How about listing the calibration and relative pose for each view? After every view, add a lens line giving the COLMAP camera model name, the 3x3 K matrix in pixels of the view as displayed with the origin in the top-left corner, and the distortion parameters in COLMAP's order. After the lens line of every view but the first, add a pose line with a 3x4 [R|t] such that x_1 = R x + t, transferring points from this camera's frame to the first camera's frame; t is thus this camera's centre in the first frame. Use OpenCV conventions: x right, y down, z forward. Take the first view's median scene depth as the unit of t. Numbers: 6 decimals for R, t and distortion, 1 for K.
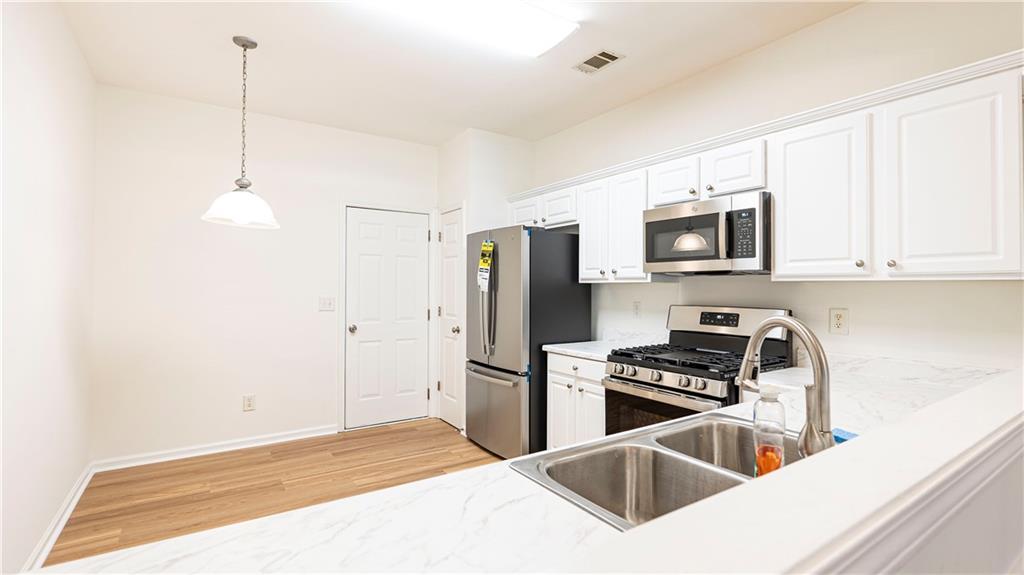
lens RADIAL K [[467.8, 0, 512.0], [0, 467.8, 287.5], [0, 0, 1]] dist [-0.001859, -0.000292]
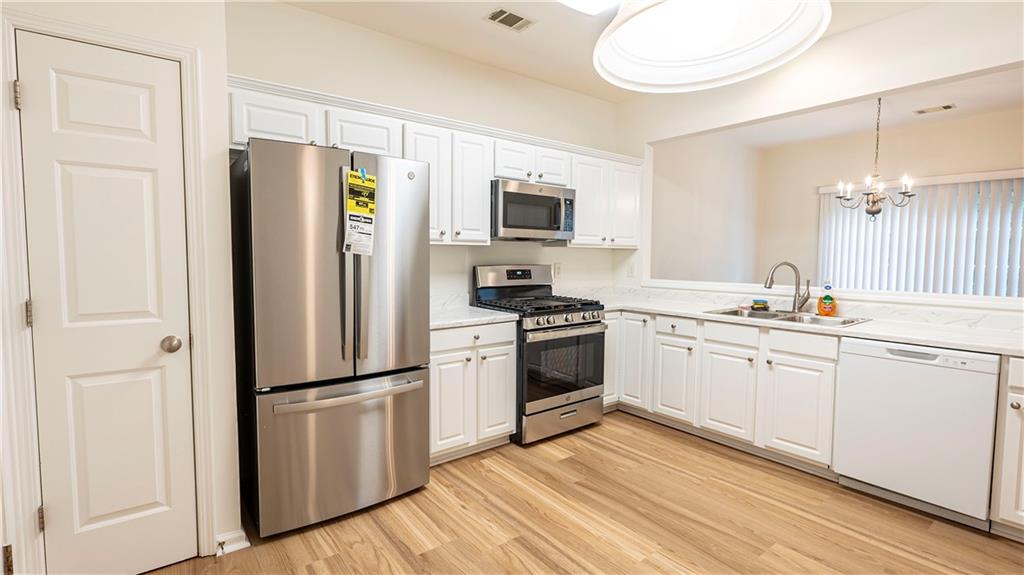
lens RADIAL K [[467.8, 0, 512.0], [0, 467.8, 287.5], [0, 0, 1]] dist [-0.001859, -0.000292]
pose [[-0.063615, -0.077136, 0.994989, -0.905053], [-0.009159, 0.997012, 0.076707, 0.003097], [-0.997932, -0.004233, -0.064132, 1.144565]]
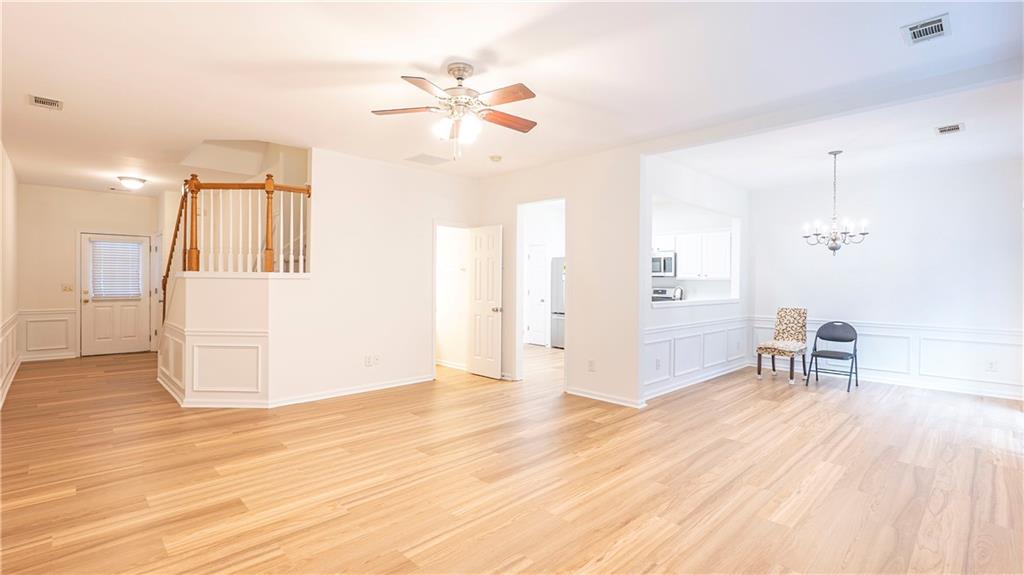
lens RADIAL K [[467.8, 0, 512.0], [0, 467.8, 287.5], [0, 0, 1]] dist [-0.001859, -0.000292]
pose [[0.984590, -0.004067, 0.174830, -1.053923], [0.000620, 0.999804, 0.019764, -0.020708], [-0.174876, -0.019351, 0.984400, -1.851086]]
